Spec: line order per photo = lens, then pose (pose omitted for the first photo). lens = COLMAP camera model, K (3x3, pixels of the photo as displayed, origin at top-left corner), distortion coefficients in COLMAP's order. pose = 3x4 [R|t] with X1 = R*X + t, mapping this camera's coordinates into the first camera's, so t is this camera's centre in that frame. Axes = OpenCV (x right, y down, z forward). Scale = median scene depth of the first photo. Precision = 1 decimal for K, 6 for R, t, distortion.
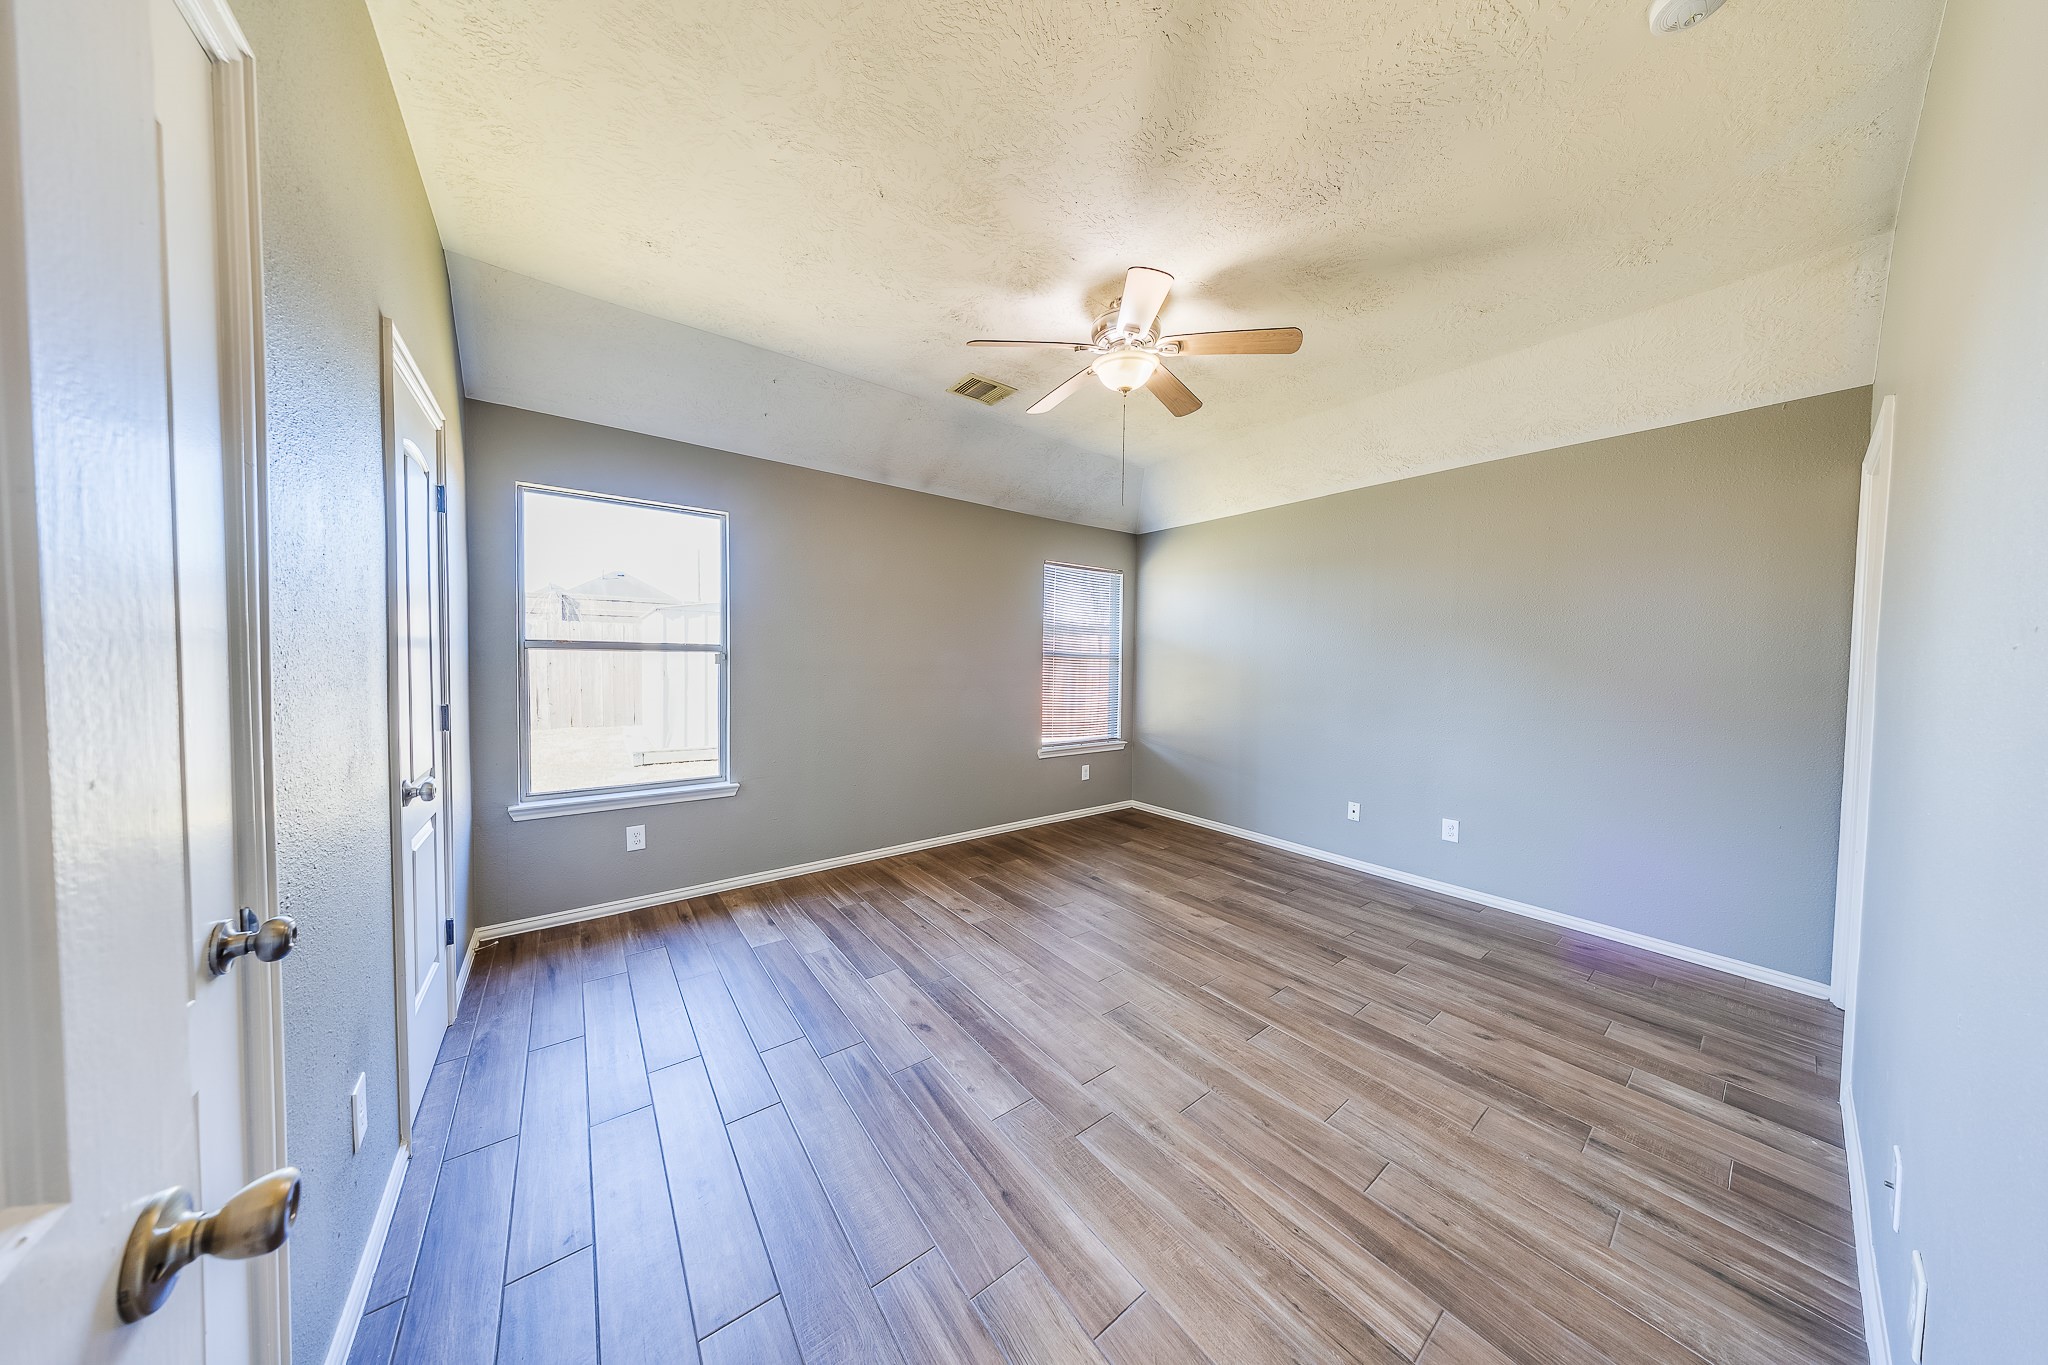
lens RADIAL K [[615.6, 0, 1016.8], [0, 615.6, 679.0], [0, 0, 1]] dist [-0.001862, -0.000064]
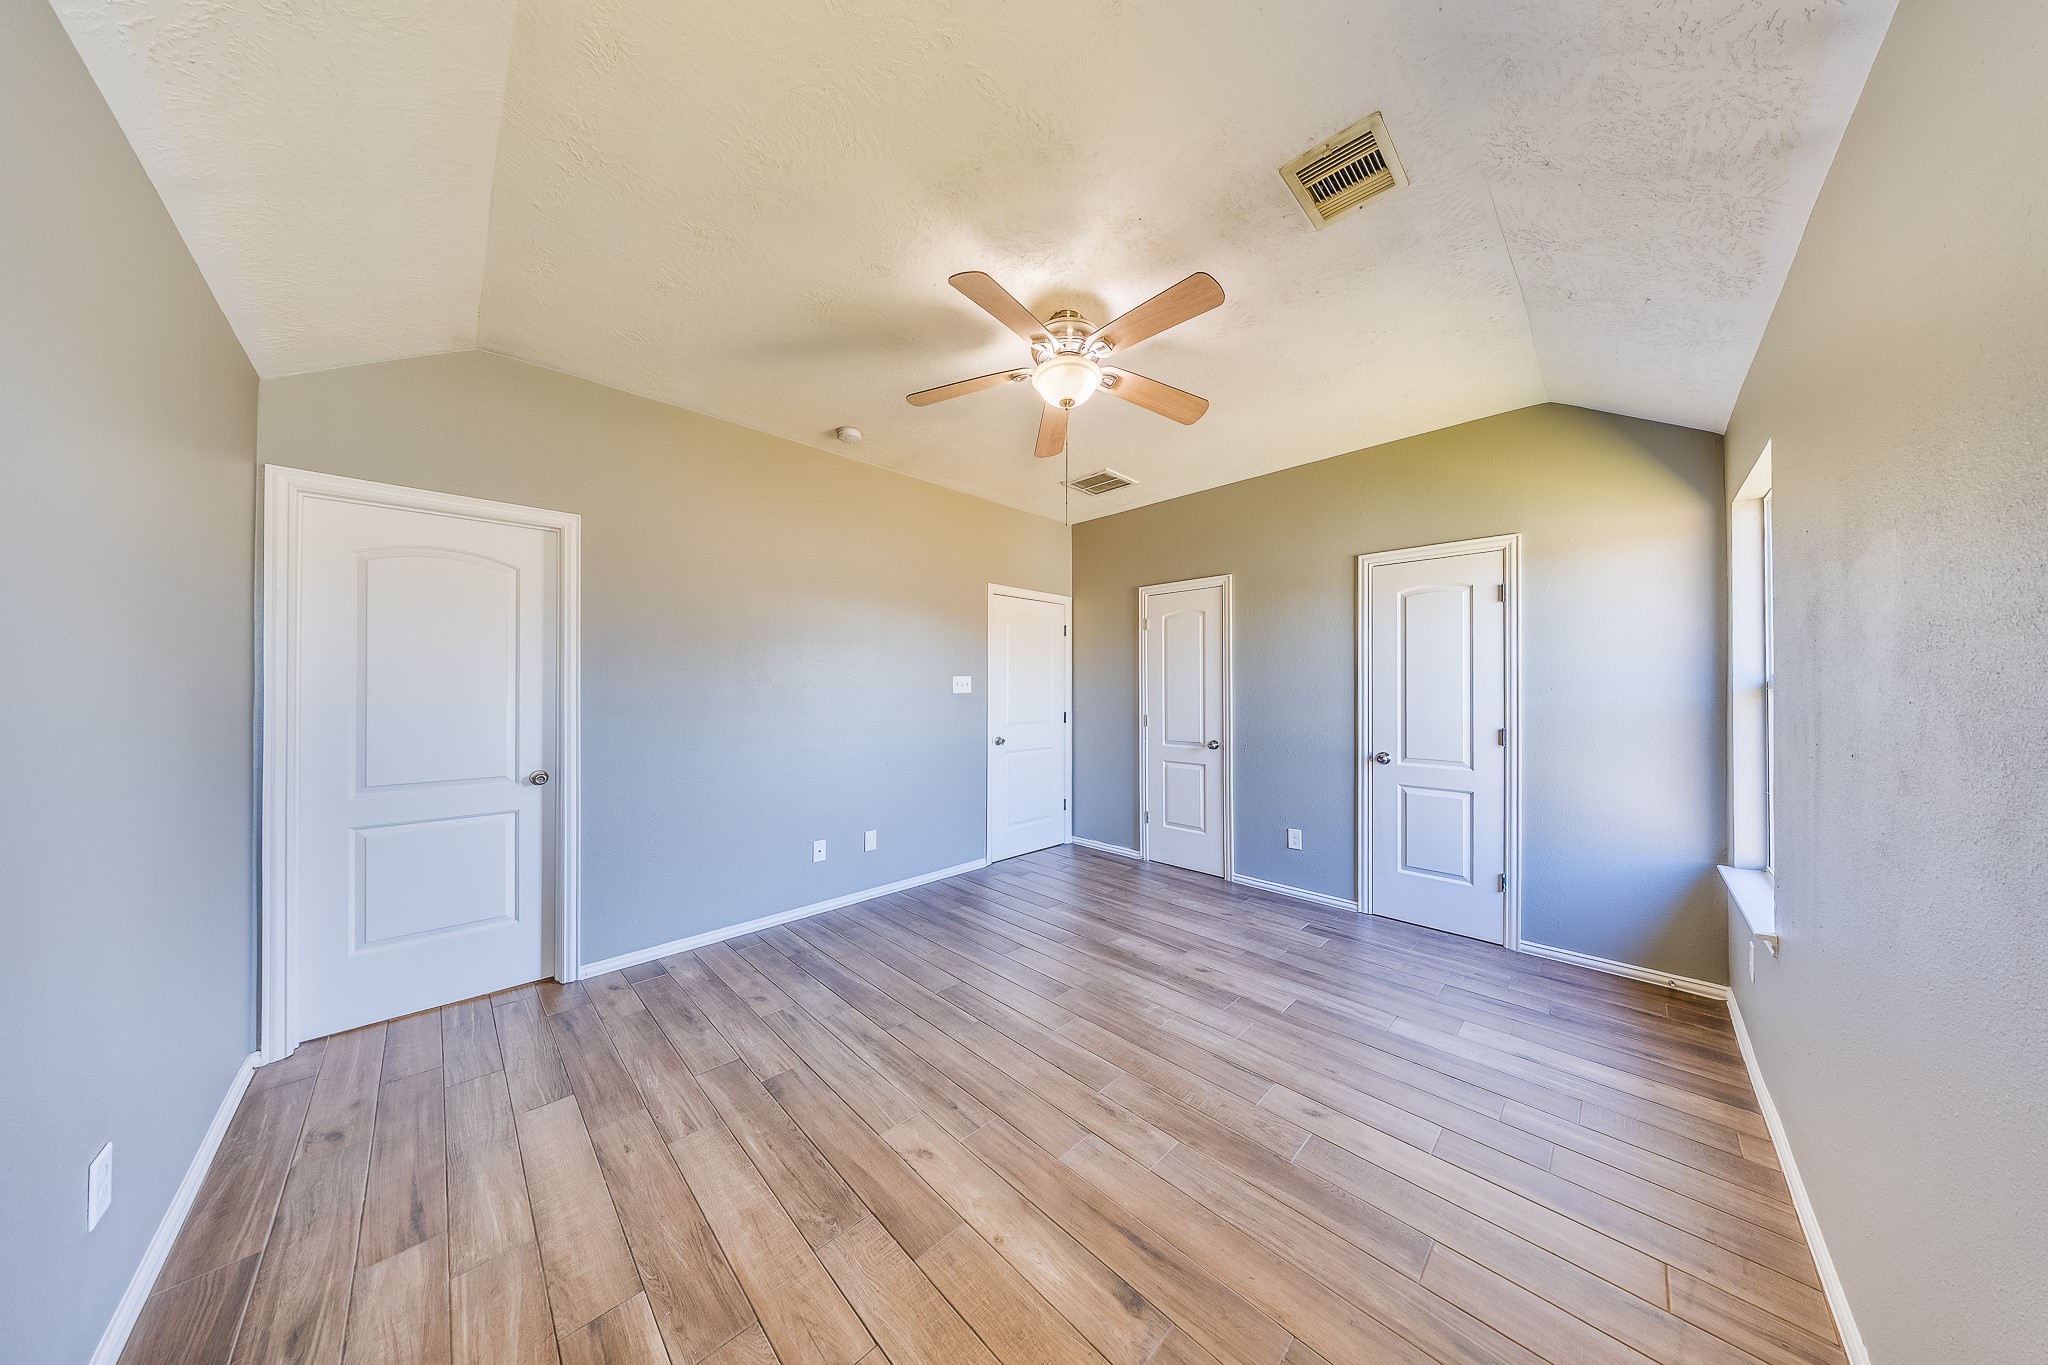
lens RADIAL K [[615.6, 0, 1016.8], [0, 615.6, 679.0], [0, 0, 1]] dist [-0.001862, -0.000064]
pose [[-0.993891, -0.017977, -0.108896, 0.345371], [-0.020231, 0.999603, 0.019634, -0.069591], [0.108499, 0.021717, -0.993859, 1.927588]]
